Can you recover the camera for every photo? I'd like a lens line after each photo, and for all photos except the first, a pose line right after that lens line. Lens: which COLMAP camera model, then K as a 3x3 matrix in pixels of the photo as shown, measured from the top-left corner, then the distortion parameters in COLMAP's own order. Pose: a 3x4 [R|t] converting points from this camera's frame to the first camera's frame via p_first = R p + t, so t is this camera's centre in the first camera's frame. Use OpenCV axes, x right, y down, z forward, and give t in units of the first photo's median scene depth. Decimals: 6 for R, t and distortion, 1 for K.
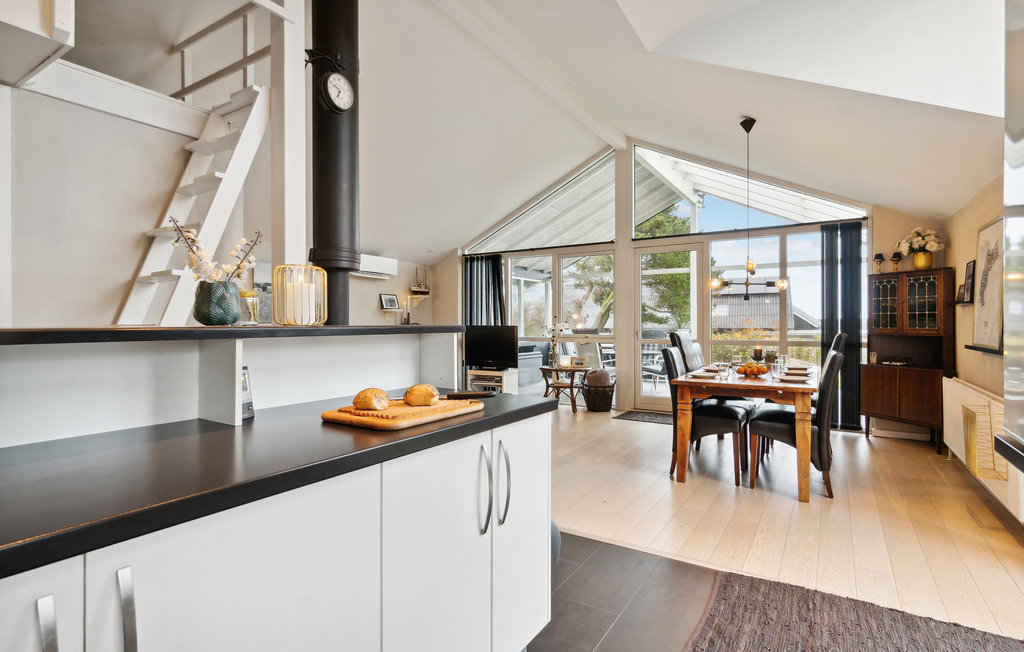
lens RADIAL K [[508.0, 0, 512.0], [0, 508.0, 326.0], [0, 0, 1]] dist [0.003858, -0.000784]
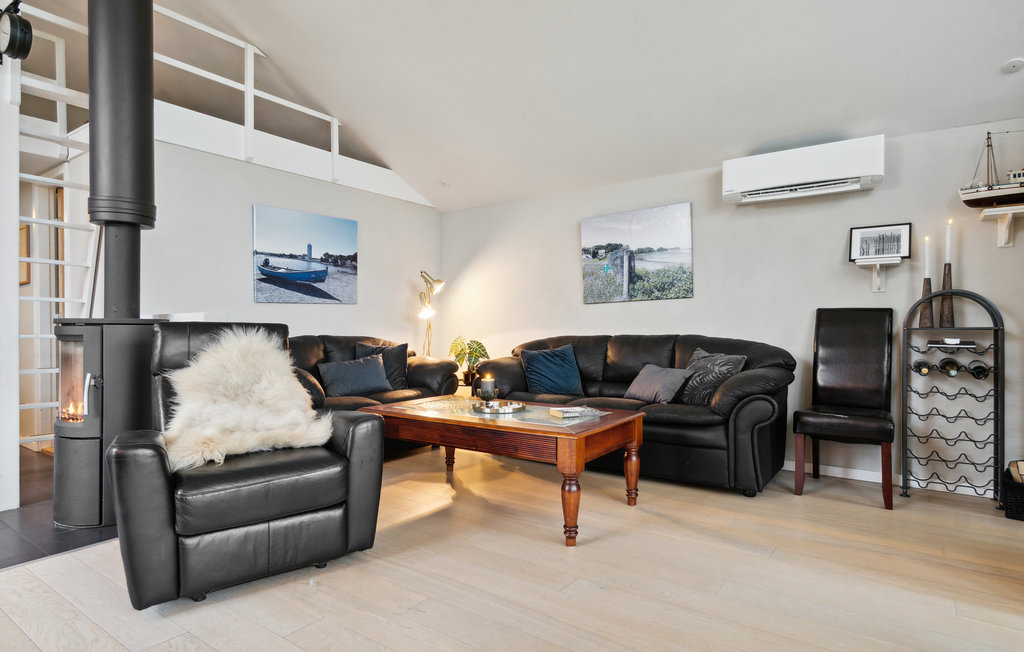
lens RADIAL K [[518.3, 0, 514.5], [0, 518.3, 322.6], [0, 0, 1]] dist [-0.003027, 0.001115]
pose [[-0.024001, 0.001562, -0.999711, 0.280529], [0.002038, 0.999997, 0.001513, 0.023799], [0.999710, -0.002001, -0.024005, 1.085129]]
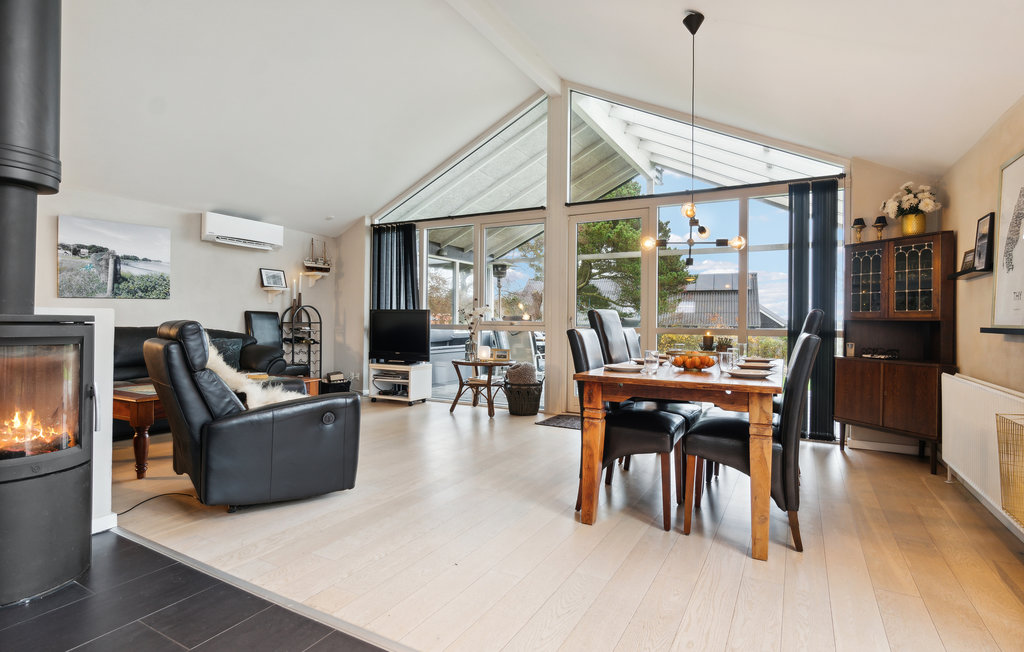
lens RADIAL K [[518.3, 0, 514.5], [0, 518.3, 322.6], [0, 0, 1]] dist [-0.003027, 0.001115]
pose [[0.998061, 0.012992, 0.060864, 0.140844], [-0.012864, 0.999914, -0.002489, 0.029900], [-0.060891, 0.001701, 0.998143, 0.232516]]
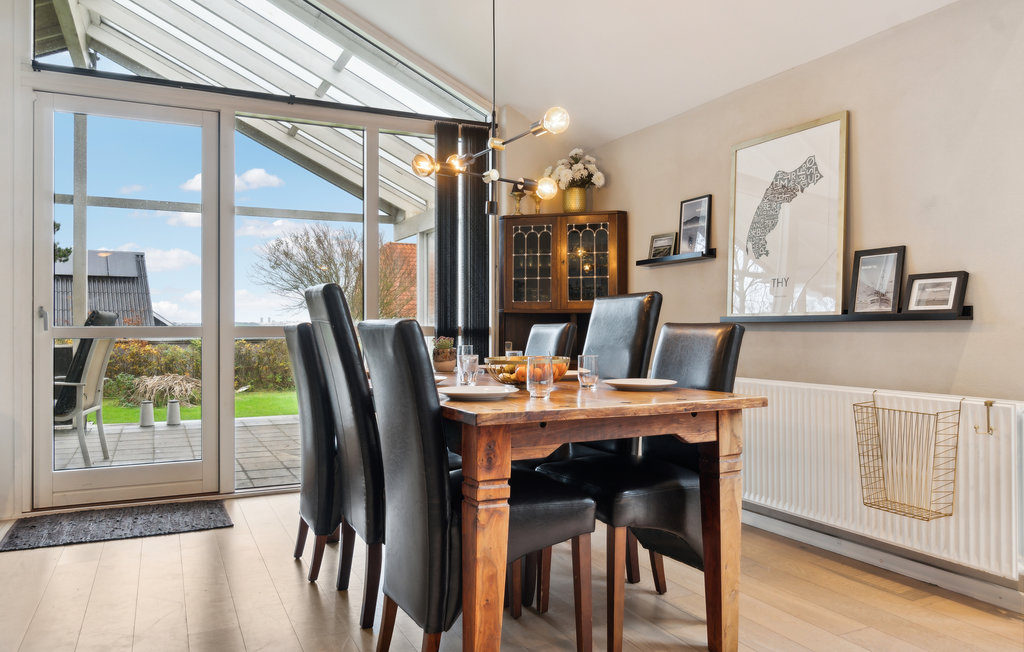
lens RADIAL K [[721.0, 0, 512.0], [0, 721.0, 326.0], [0, 0, 1]] dist [-0.002868, -0.001249]
pose [[0.529416, 0.003887, 0.848353, -0.039561], [0.005430, 0.999953, -0.007970, 0.041403], [-0.848345, 0.008826, 0.529371, 0.548484]]
